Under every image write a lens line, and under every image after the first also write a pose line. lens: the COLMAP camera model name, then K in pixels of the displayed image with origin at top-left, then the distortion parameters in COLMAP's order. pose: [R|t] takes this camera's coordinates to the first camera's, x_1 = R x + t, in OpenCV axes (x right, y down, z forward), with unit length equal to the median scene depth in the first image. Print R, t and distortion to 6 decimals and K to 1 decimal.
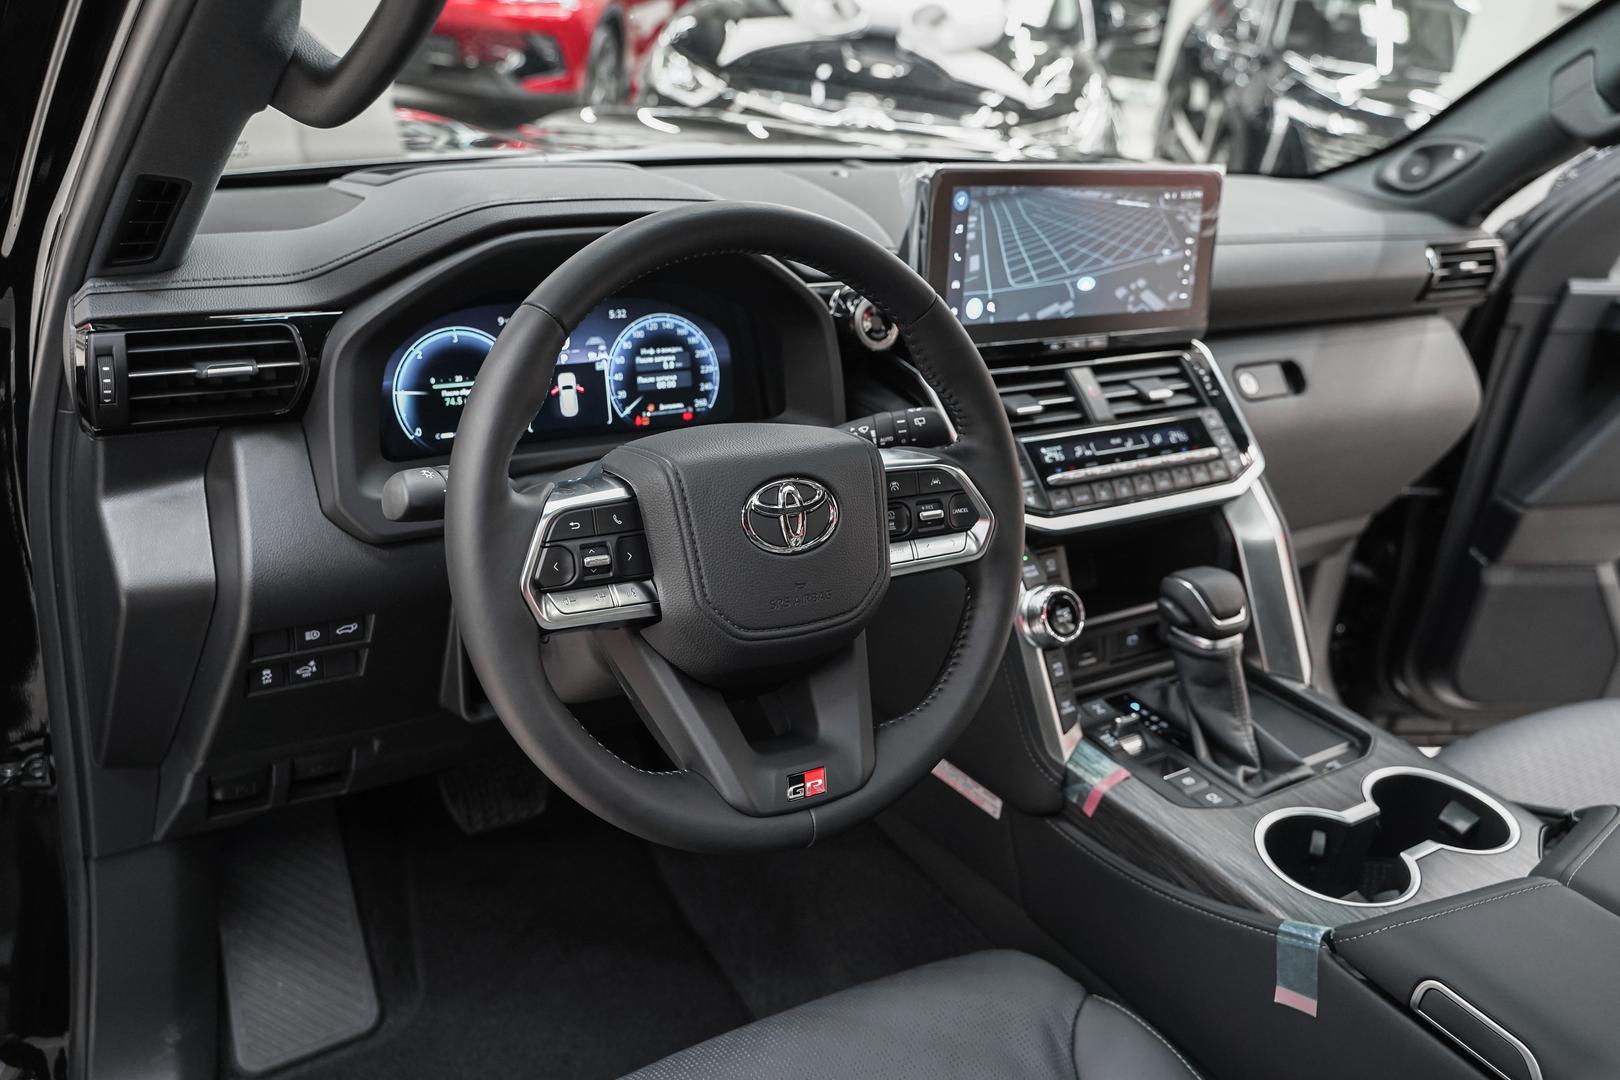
lens RADIAL K [[1282.8, 0, 810.0], [0, 1282.8, 540.0], [0, 0, 1]] dist [0.000908, -0.005200]
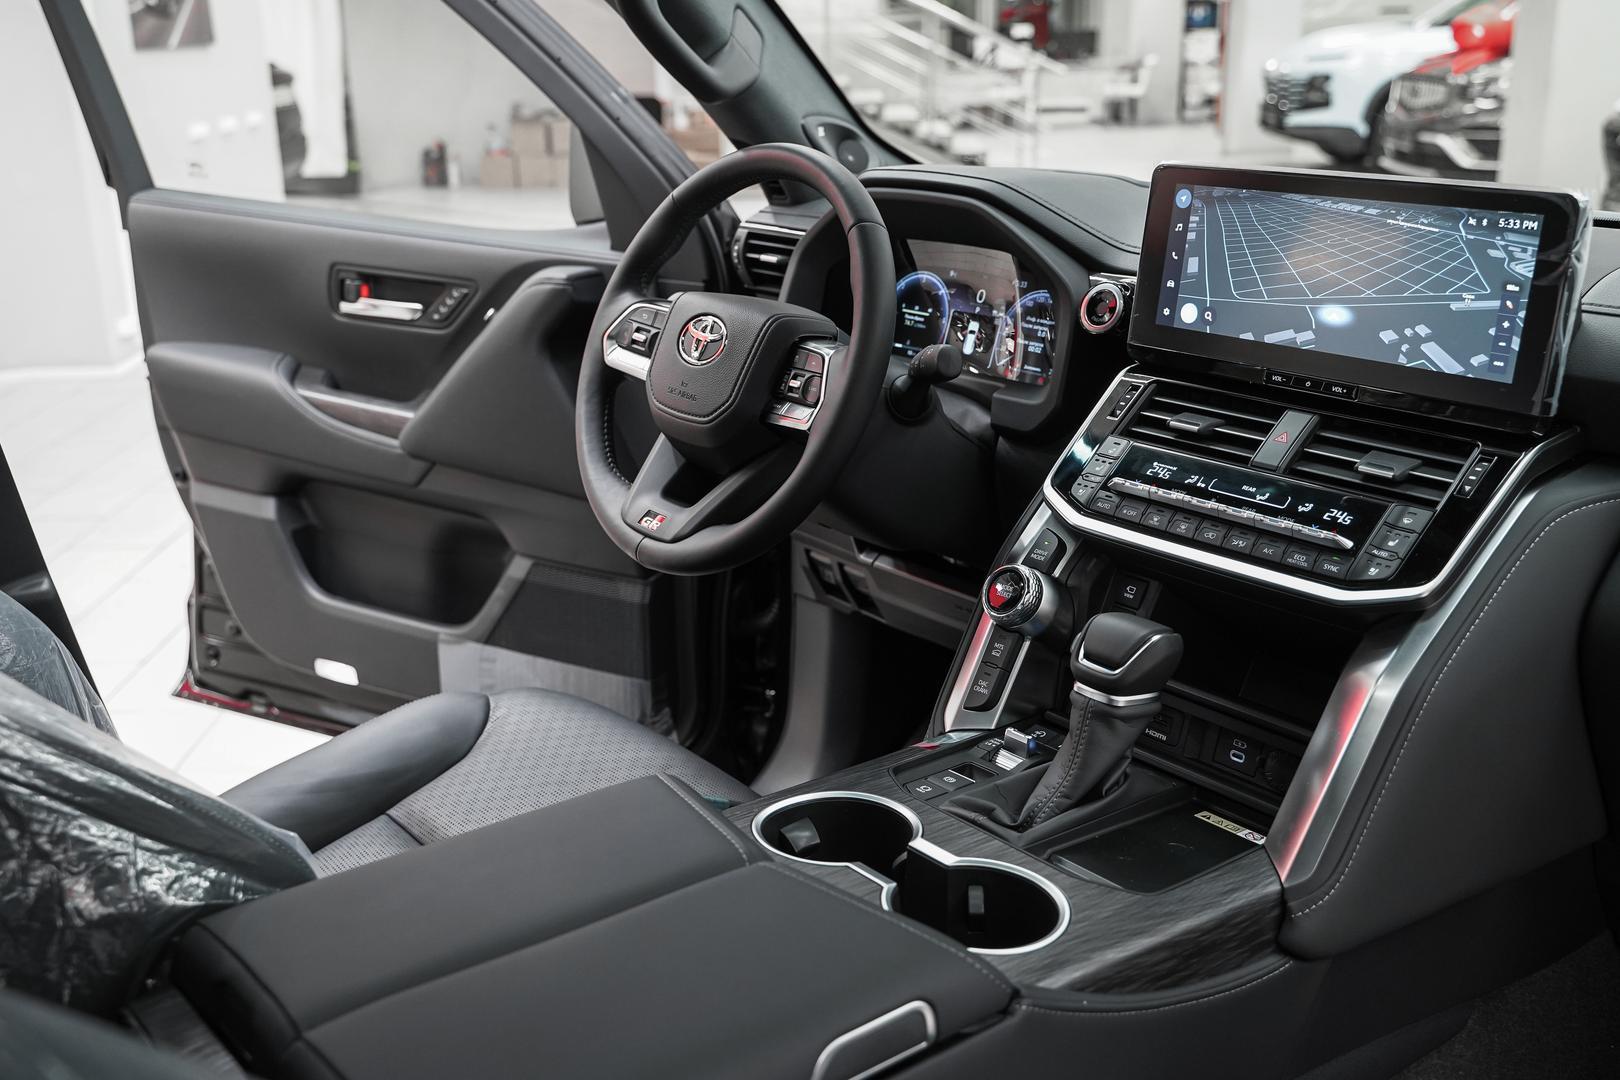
lens RADIAL K [[1570.6, 0, 810.0], [0, 1570.6, 540.0], [0, 0, 1]] dist [-0.006942, -0.008627]
pose [[0.127205, 0.204337, -0.970600, 1.261140], [-0.398531, 0.906616, 0.138636, -0.078962], [0.908291, 0.369179, 0.196761, 0.587097]]
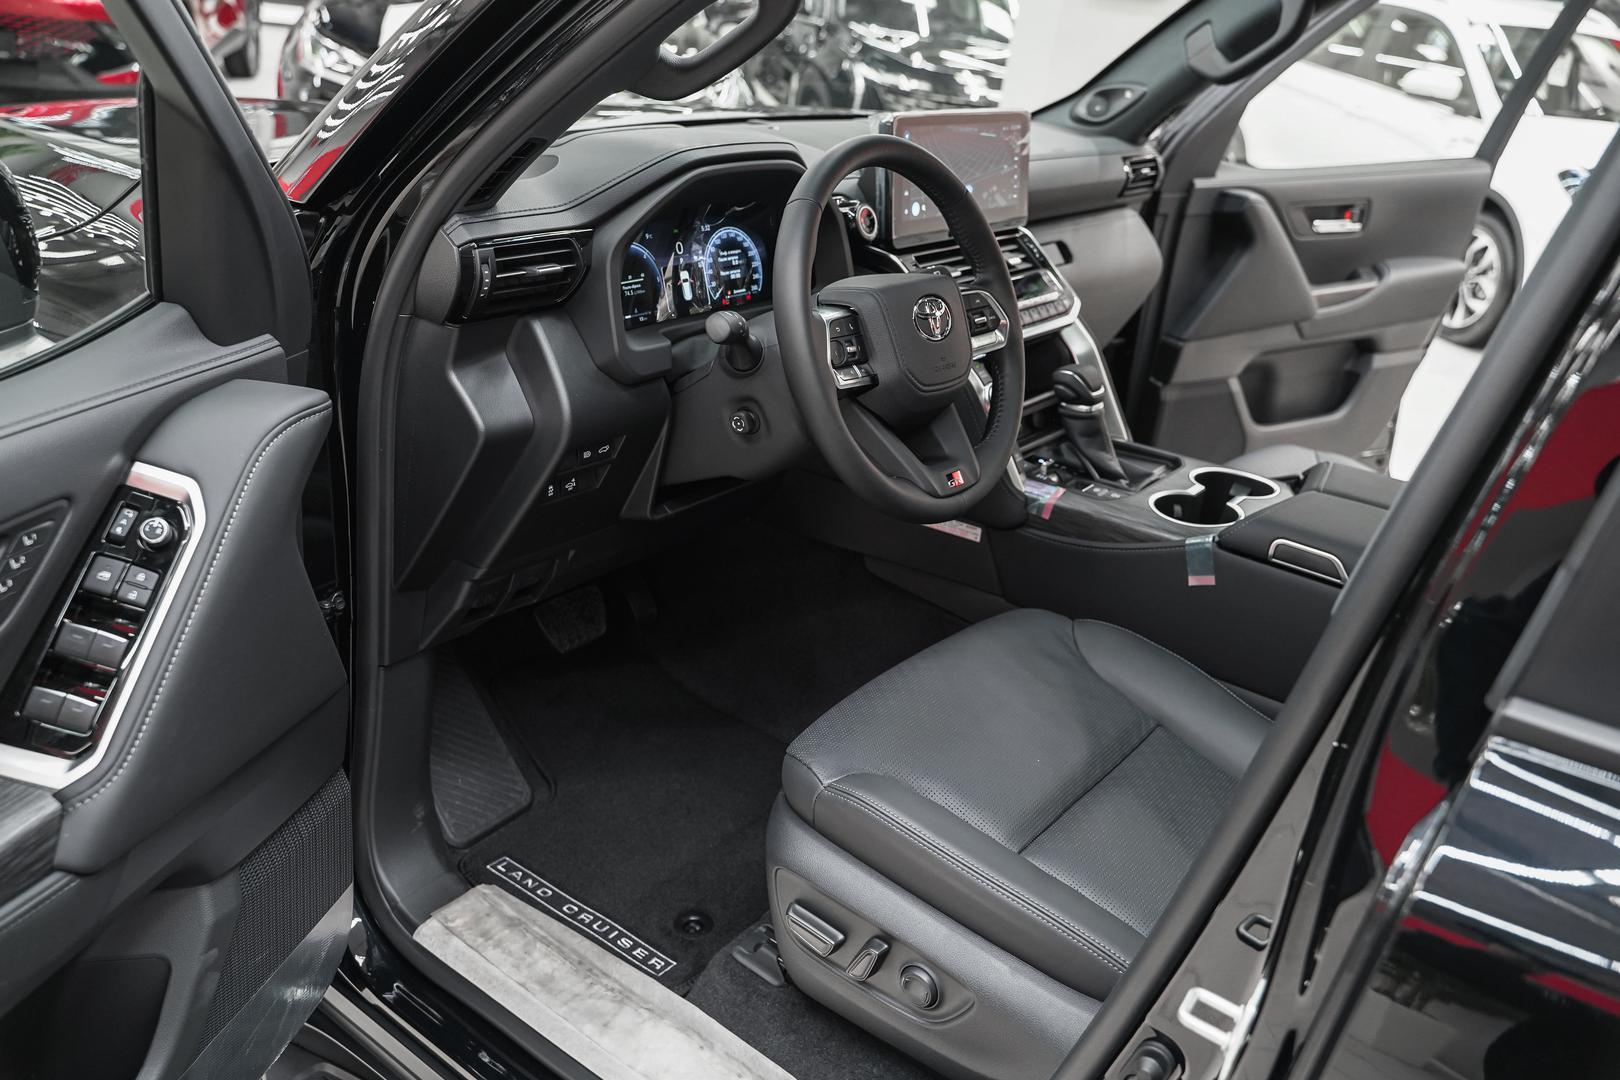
lens RADIAL K [[1282.8, 0, 810.0], [0, 1282.8, 540.0], [0, 0, 1]] dist [0.000908, -0.005200]
pose [[0.940970, -0.151796, 0.302545, -0.506588], [0.146085, 0.988399, 0.041559, 0.122962], [-0.305344, 0.005092, 0.952229, -0.393559]]
